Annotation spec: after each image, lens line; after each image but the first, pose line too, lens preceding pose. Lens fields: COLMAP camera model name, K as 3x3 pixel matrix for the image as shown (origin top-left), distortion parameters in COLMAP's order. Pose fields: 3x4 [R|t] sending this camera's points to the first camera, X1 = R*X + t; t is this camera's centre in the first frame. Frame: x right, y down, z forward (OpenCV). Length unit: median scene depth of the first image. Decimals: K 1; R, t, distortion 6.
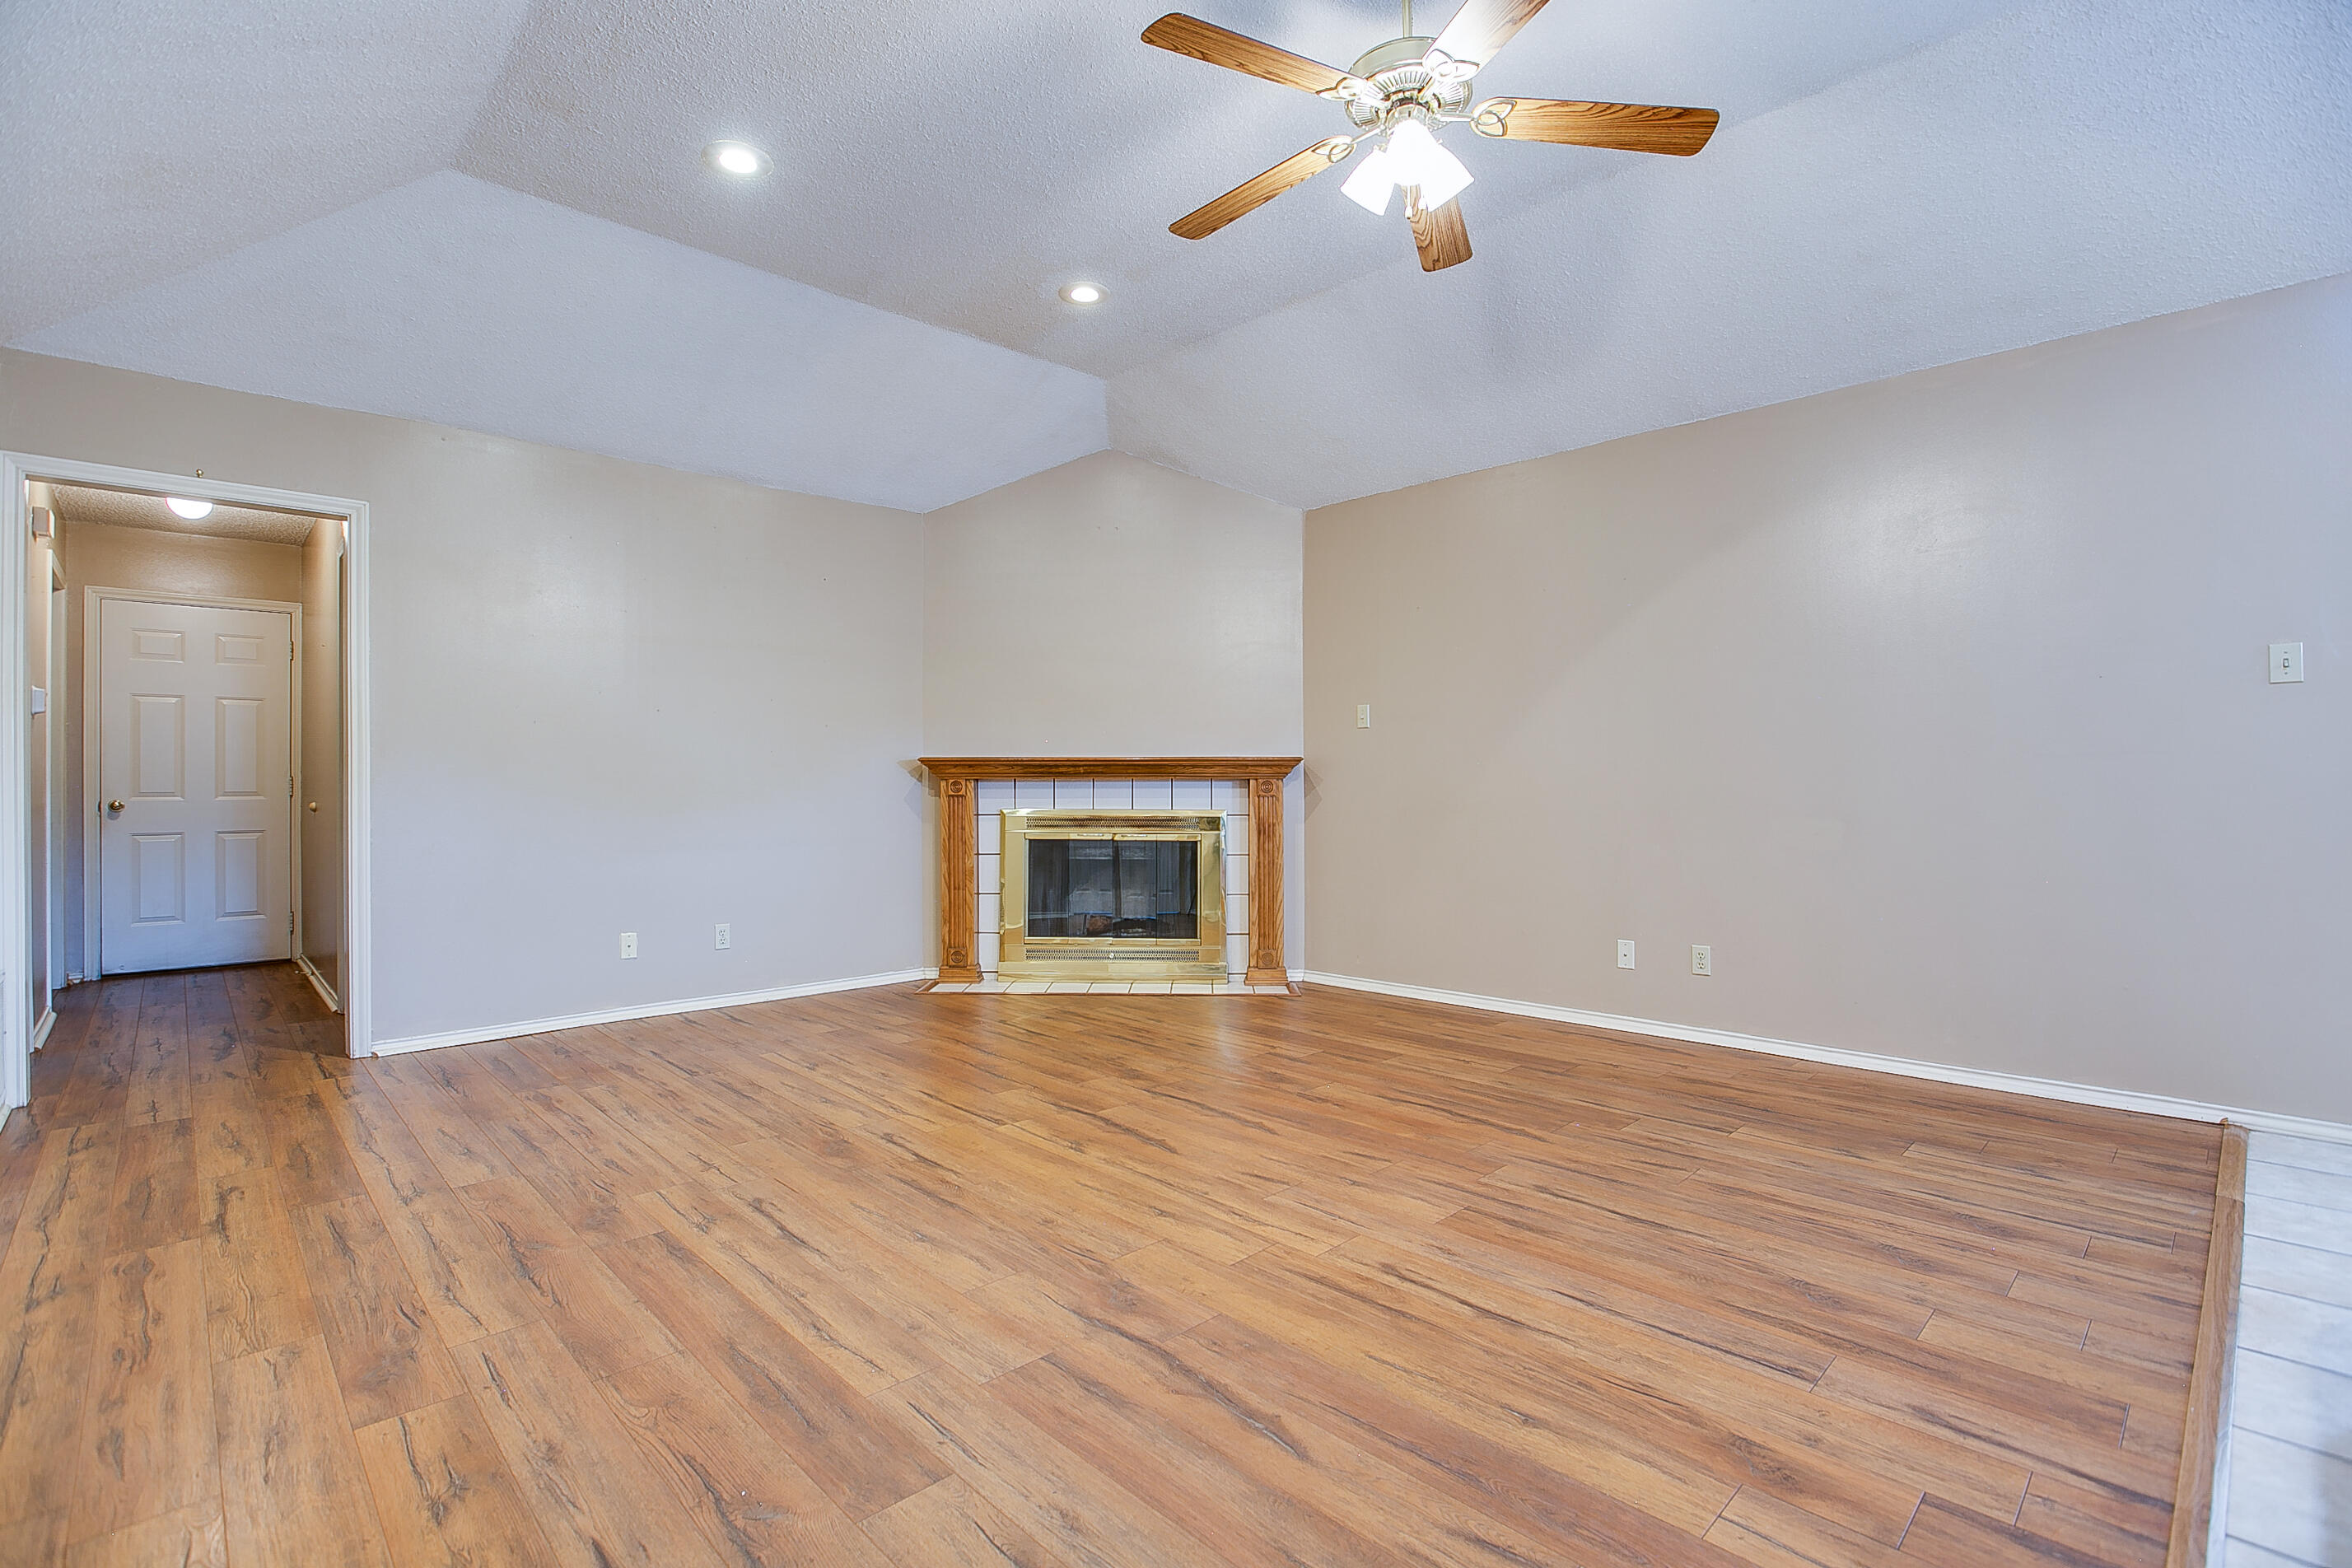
lens RADIAL K [[1081.2, 0, 1176.0], [0, 1081.2, 784.0], [0, 0, 1]] dist [-0.038051, 0.006998]
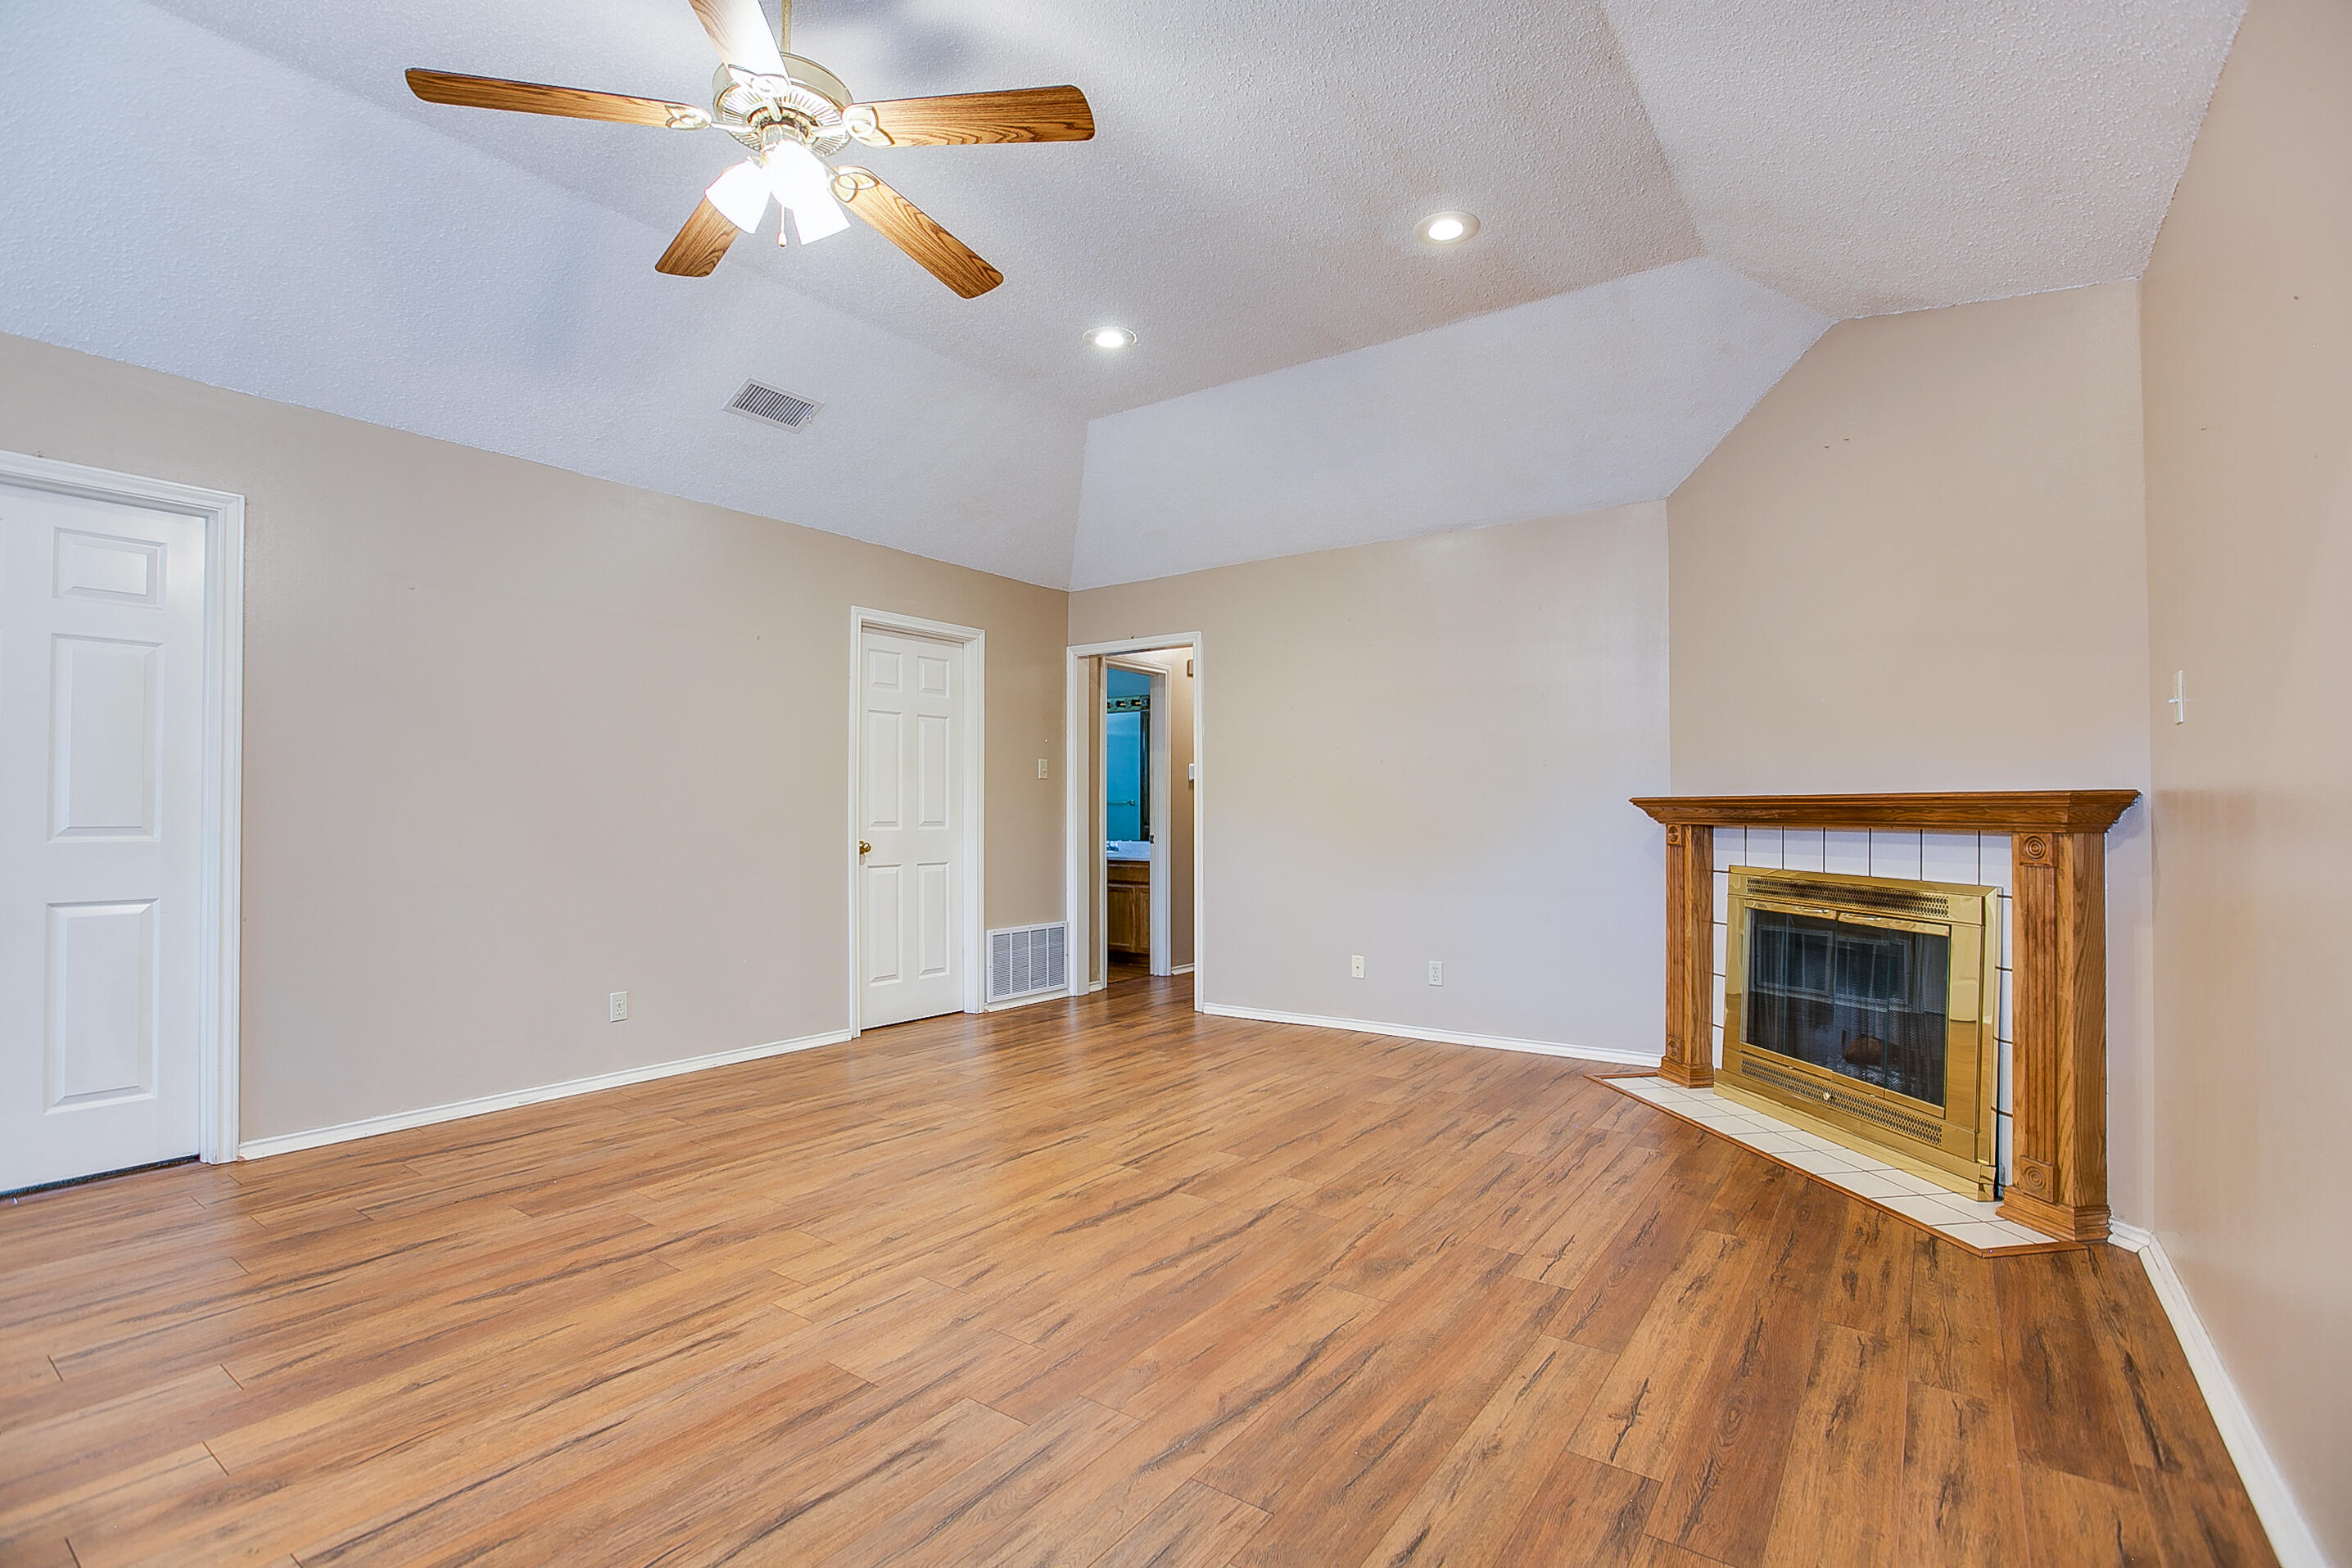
lens RADIAL K [[1082.5, 0, 1168.9], [0, 1082.5, 791.7], [0, 0, 1]] dist [-0.044901, 0.009906]
pose [[0.176295, -0.017315, -0.984185, 0.874155], [-0.001789, 0.999838, -0.017911, -0.024045], [0.984336, 0.004918, 0.176236, 0.859635]]
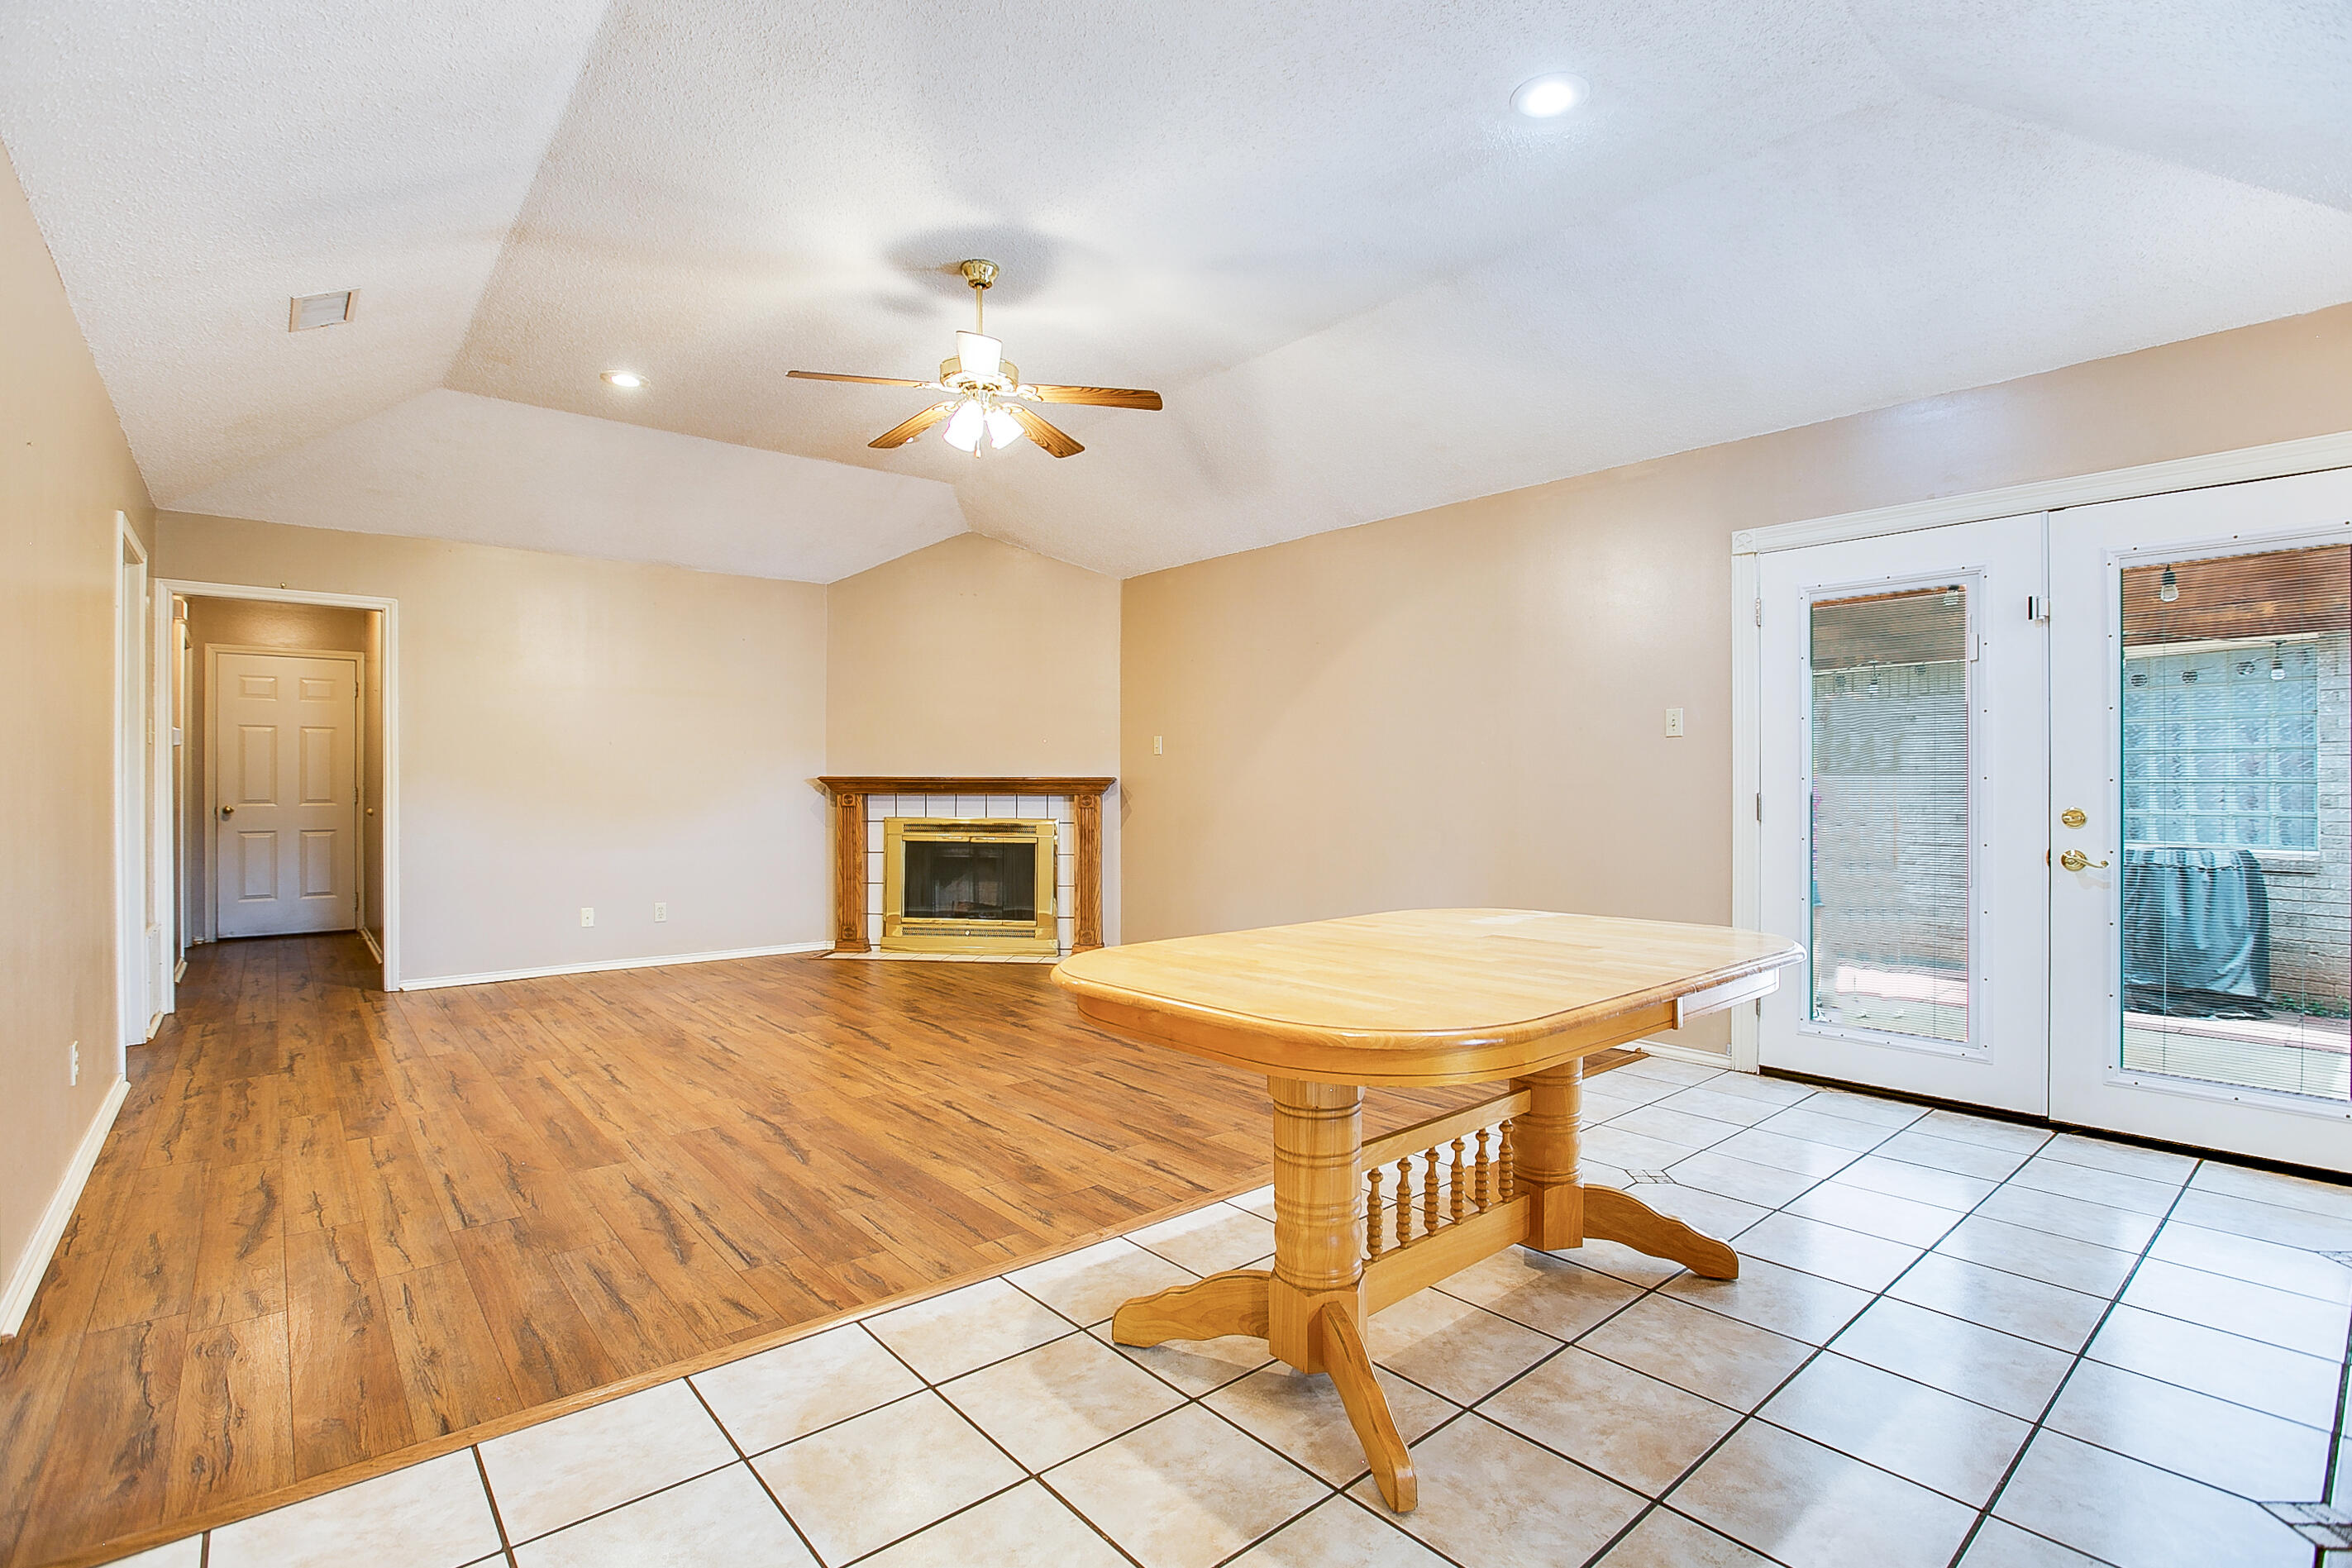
lens RADIAL K [[1102.1, 0, 1162.6], [0, 1102.1, 788.8], [0, 0, 1]] dist [-0.024751, 0.000725]
pose [[0.997093, 0.004171, -0.076081, 0.460308], [-0.003907, 0.999986, 0.003629, -0.028134], [0.076095, -0.003321, 0.997095, -0.467789]]
